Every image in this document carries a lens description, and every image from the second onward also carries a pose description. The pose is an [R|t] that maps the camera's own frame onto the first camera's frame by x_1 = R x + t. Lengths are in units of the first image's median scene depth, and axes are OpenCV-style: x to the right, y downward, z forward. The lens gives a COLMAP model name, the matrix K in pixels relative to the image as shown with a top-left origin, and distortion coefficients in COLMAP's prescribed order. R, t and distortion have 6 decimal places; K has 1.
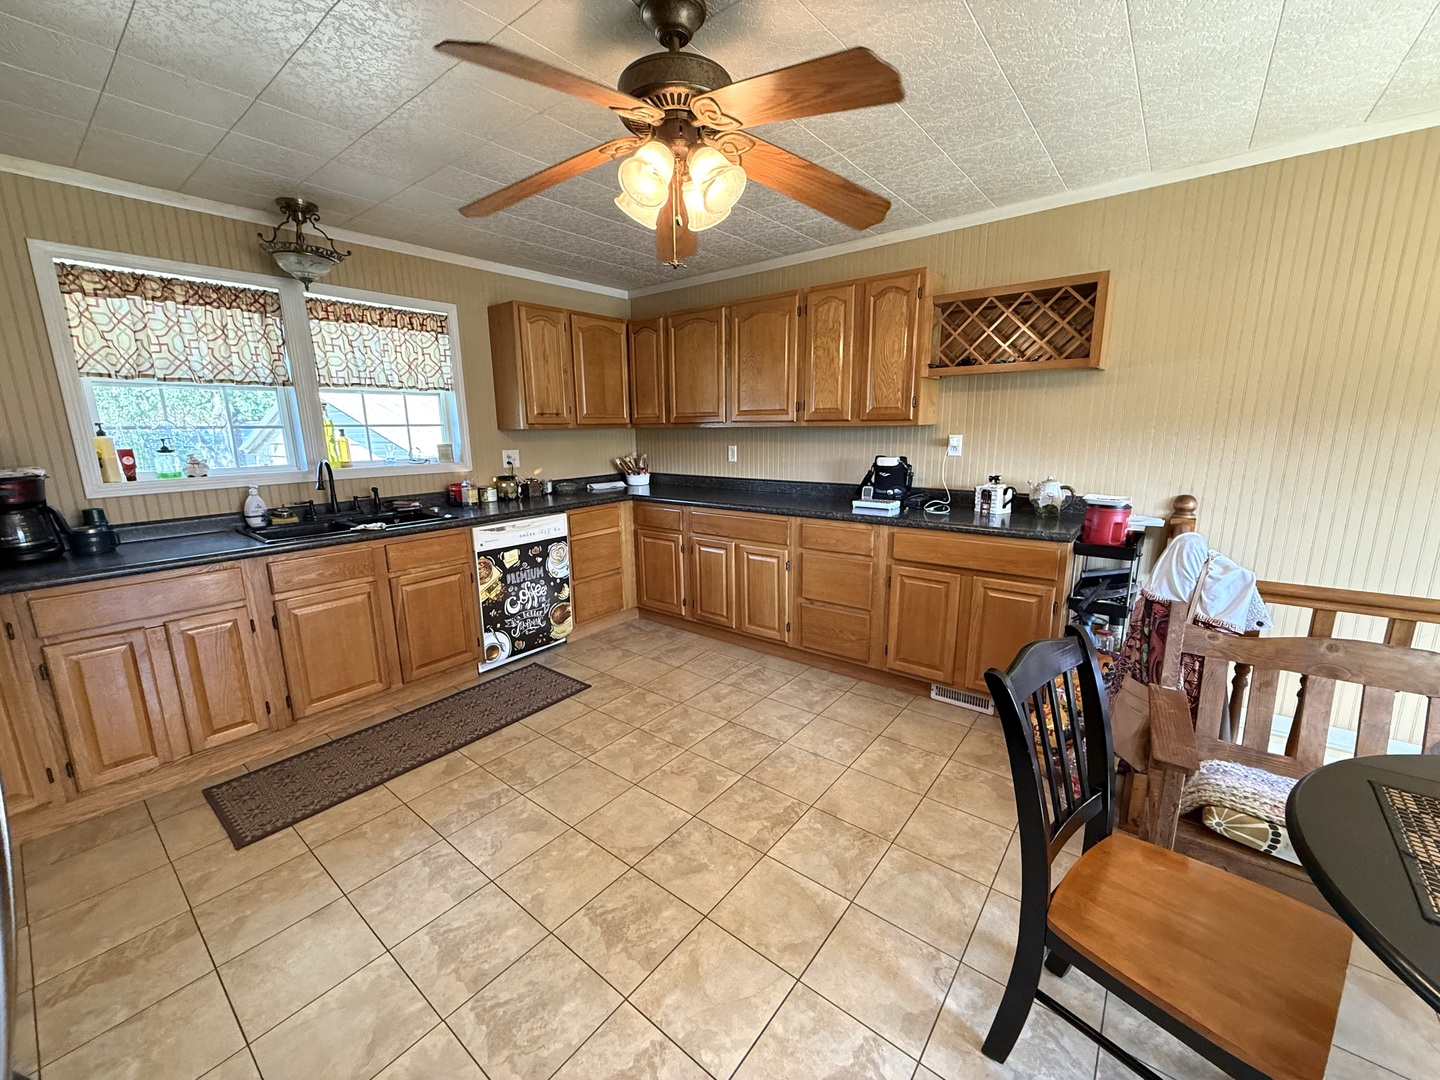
lens RADIAL K [[572.6, 0, 714.7], [0, 572.6, 540.7], [0, 0, 1]] dist [-0.000735, 0.000079]
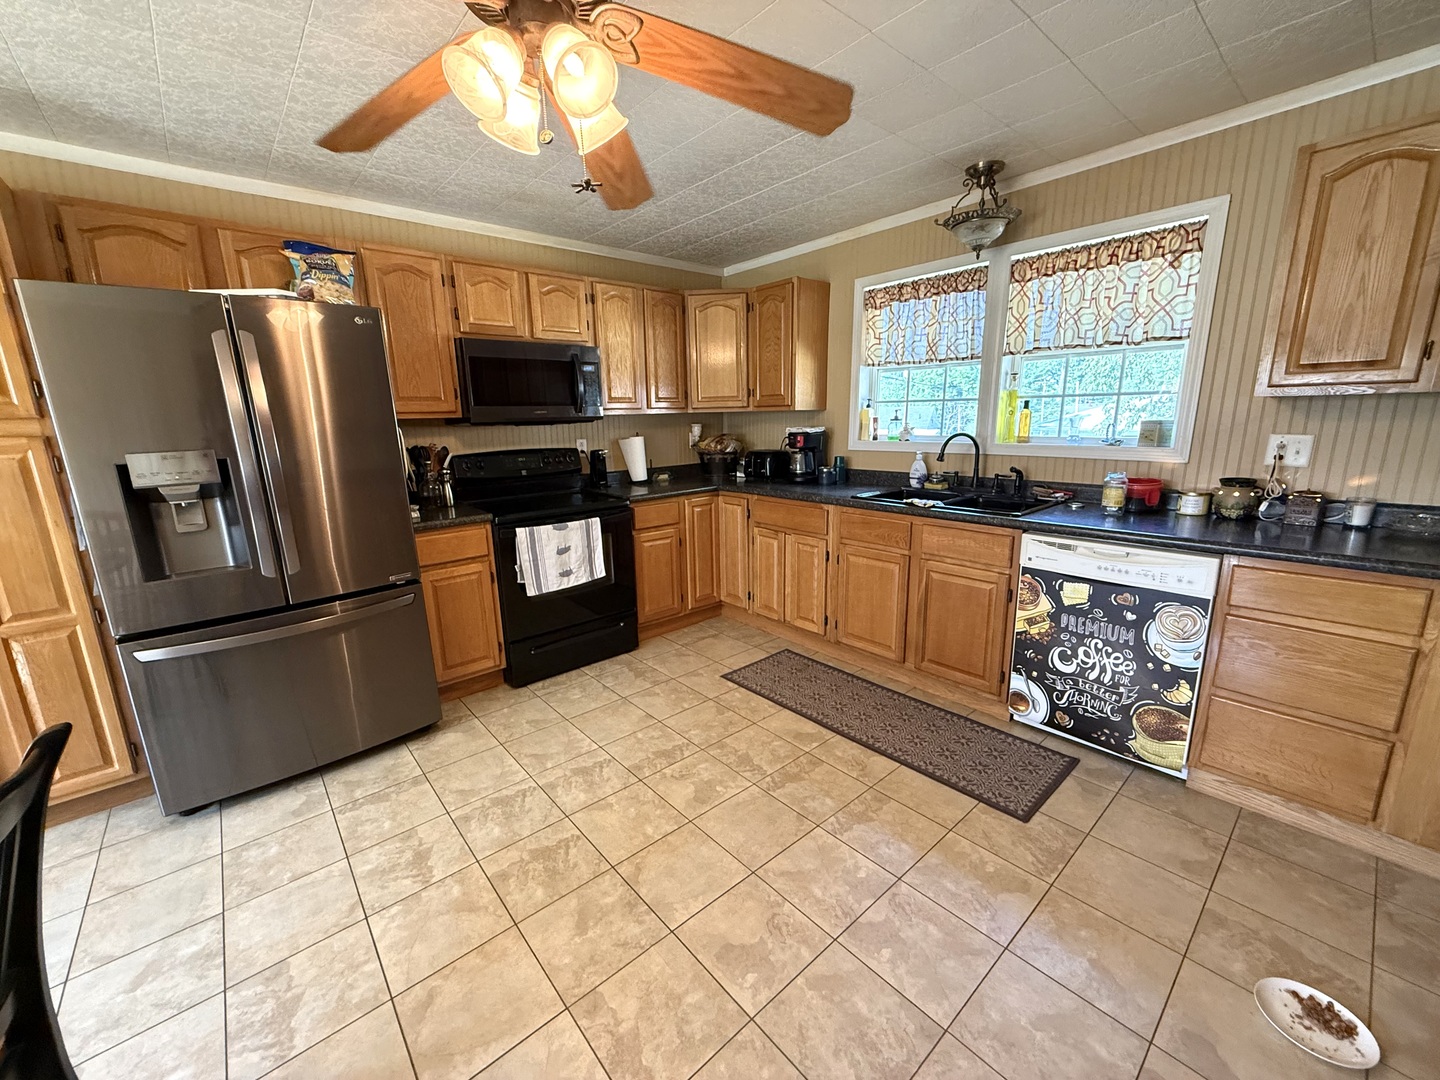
lens RADIAL K [[572.6, 0, 710.8], [0, 572.6, 540.6], [0, 0, 1]] dist [-0.000735, 0.000079]
pose [[-0.183828, 0.229810, -0.955717, 0.352543], [-0.170306, 0.950135, 0.261225, -0.132114], [0.968093, 0.210784, -0.135524, 0.666995]]
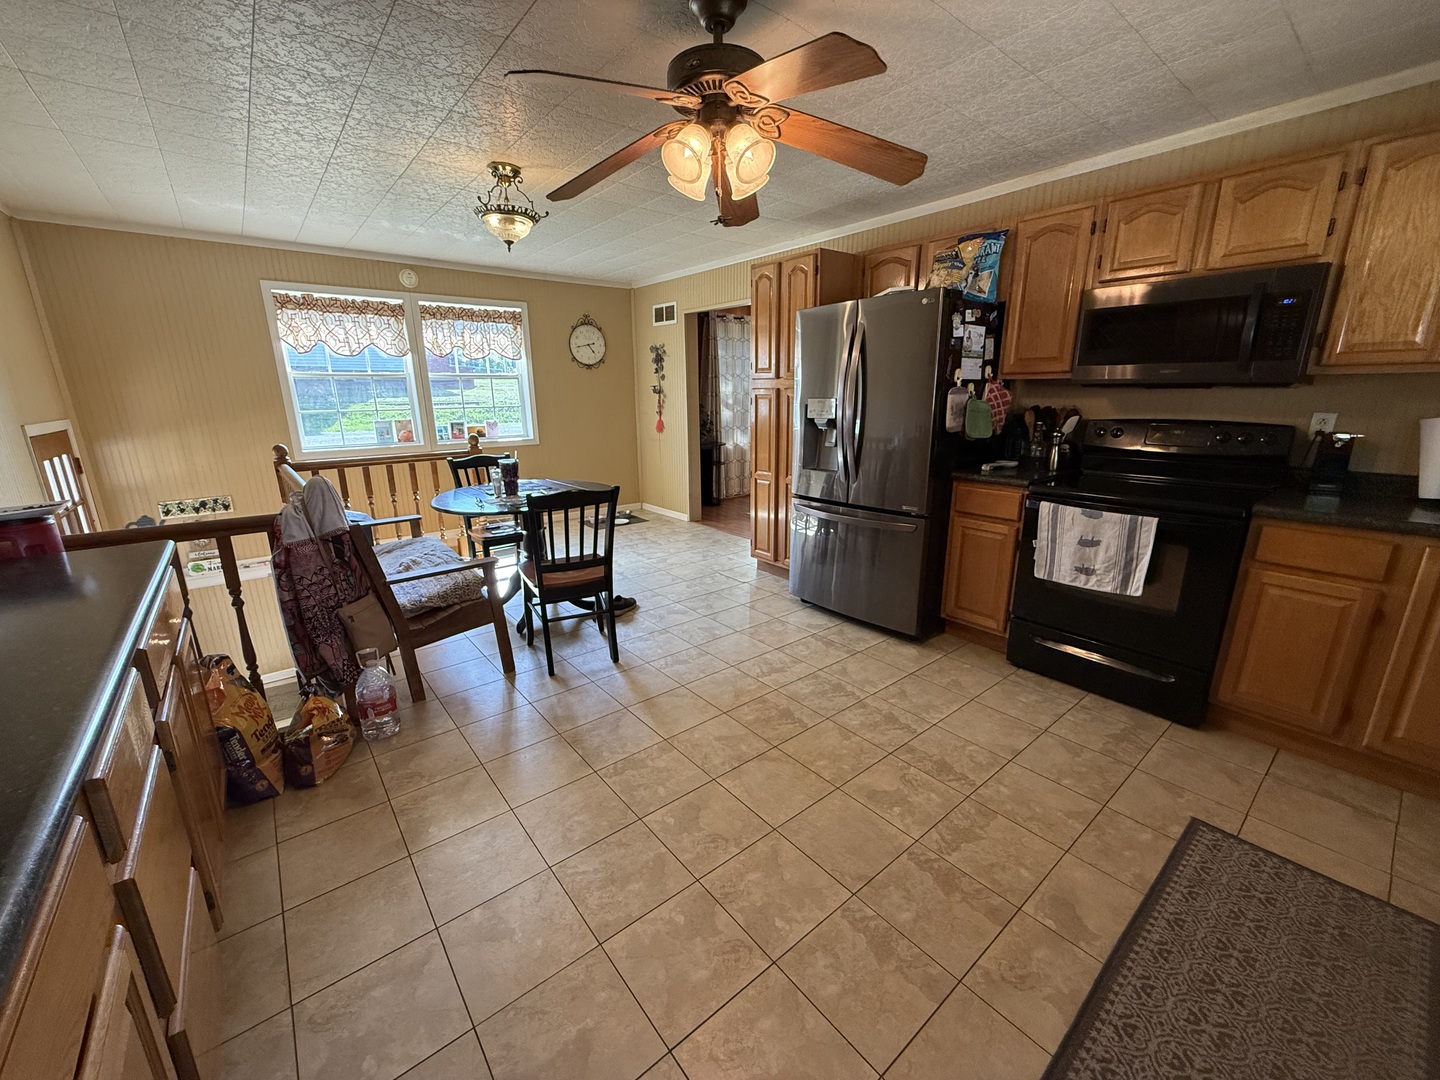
lens RADIAL K [[572.6, 0, 714.7], [0, 572.6, 539.4], [0, 0, 1]] dist [-0.000735, 0.000079]
pose [[-0.977021, -0.029823, 0.211046, -0.148489], [0.066555, 0.897967, 0.435002, -0.203139], [-0.202485, 0.439052, -0.875347, 1.074803]]
